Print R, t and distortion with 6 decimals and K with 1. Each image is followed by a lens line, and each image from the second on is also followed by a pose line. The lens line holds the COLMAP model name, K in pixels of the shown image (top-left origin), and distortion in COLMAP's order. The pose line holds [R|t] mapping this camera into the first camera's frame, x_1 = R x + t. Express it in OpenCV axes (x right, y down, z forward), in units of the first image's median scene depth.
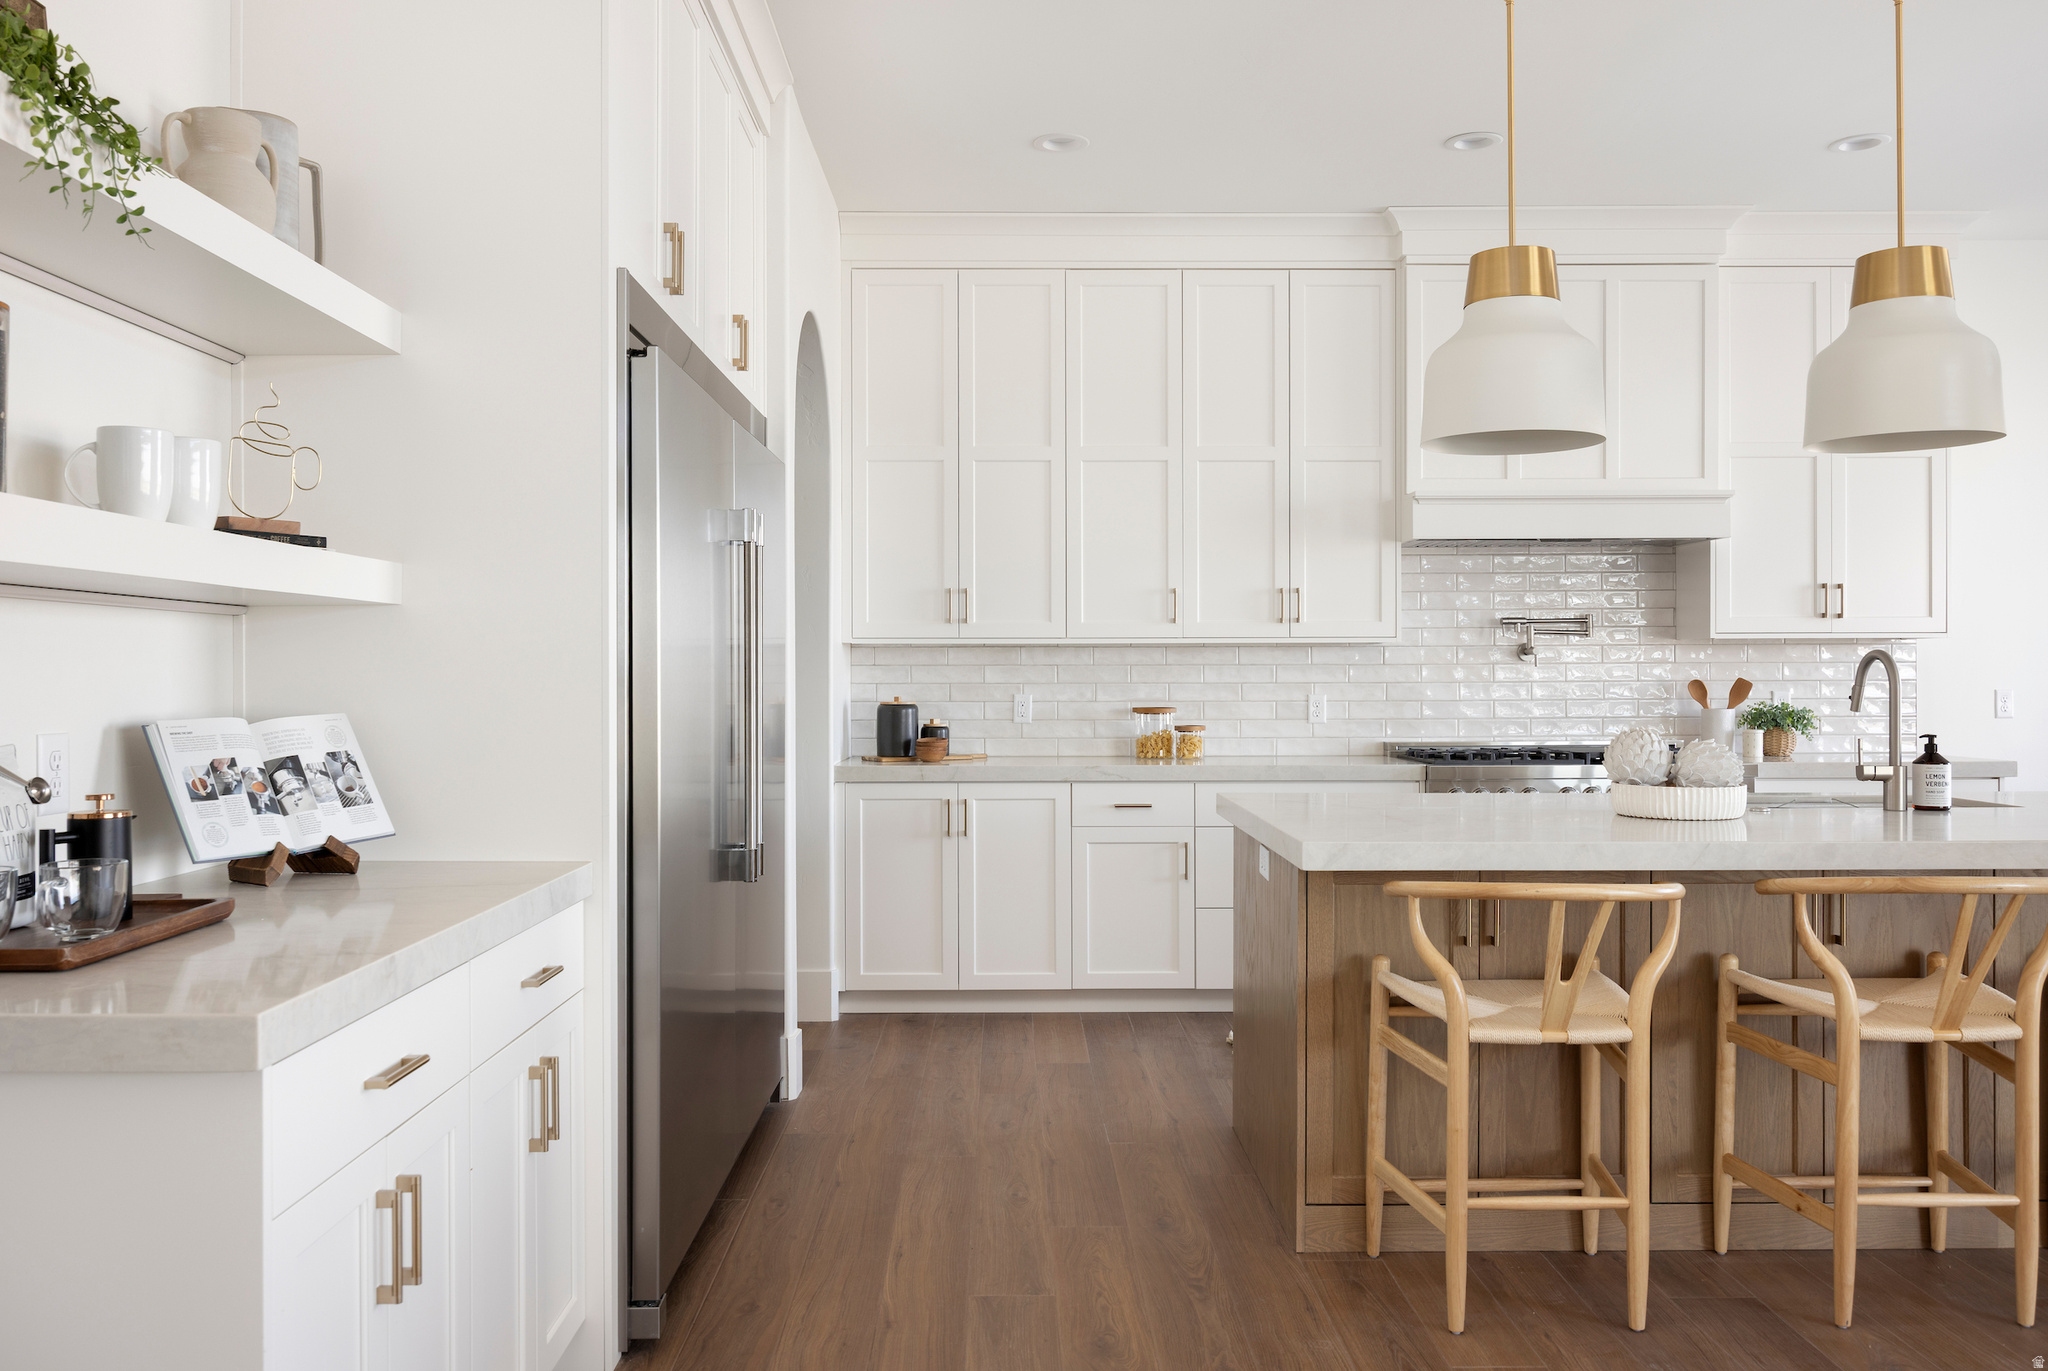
lens RADIAL K [[1550.7, 0, 1021.1], [0, 1550.7, 678.6], [0, 0, 1]] dist [-0.011709, 0.013215]
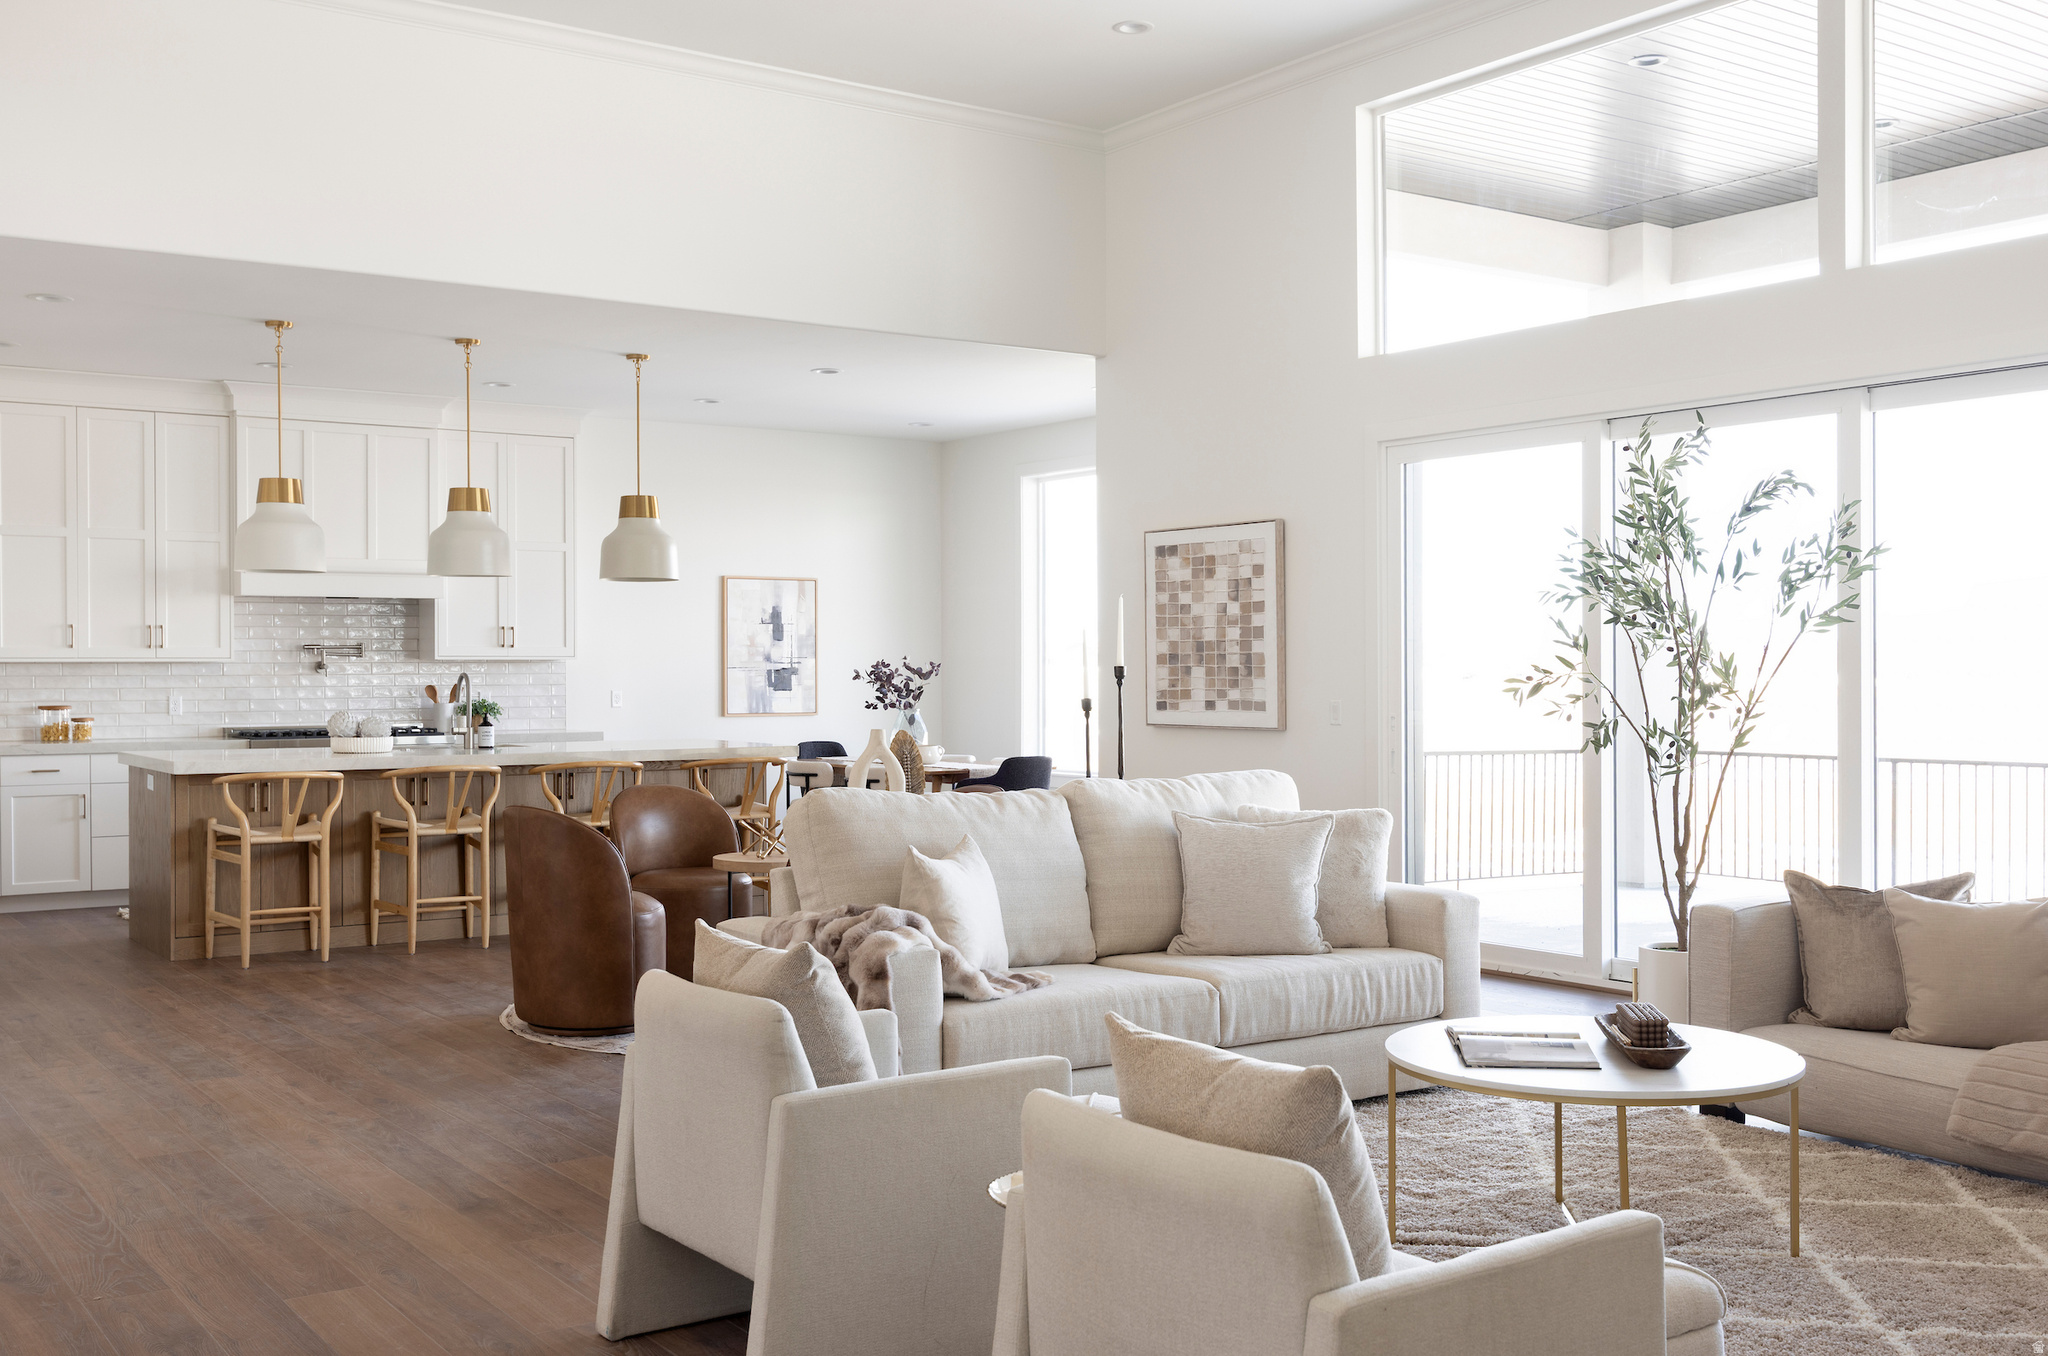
lens RADIAL K [[1947.2, 0, 1017.3], [0, 1947.2, 688.8], [0, 0, 1]] dist [-0.008309, 0.000000]
pose [[0.823010, -0.004962, 0.568005, -0.214433], [0.000413, 0.999967, 0.008137, -0.012054], [-0.568027, -0.006462, 0.822985, -1.046472]]
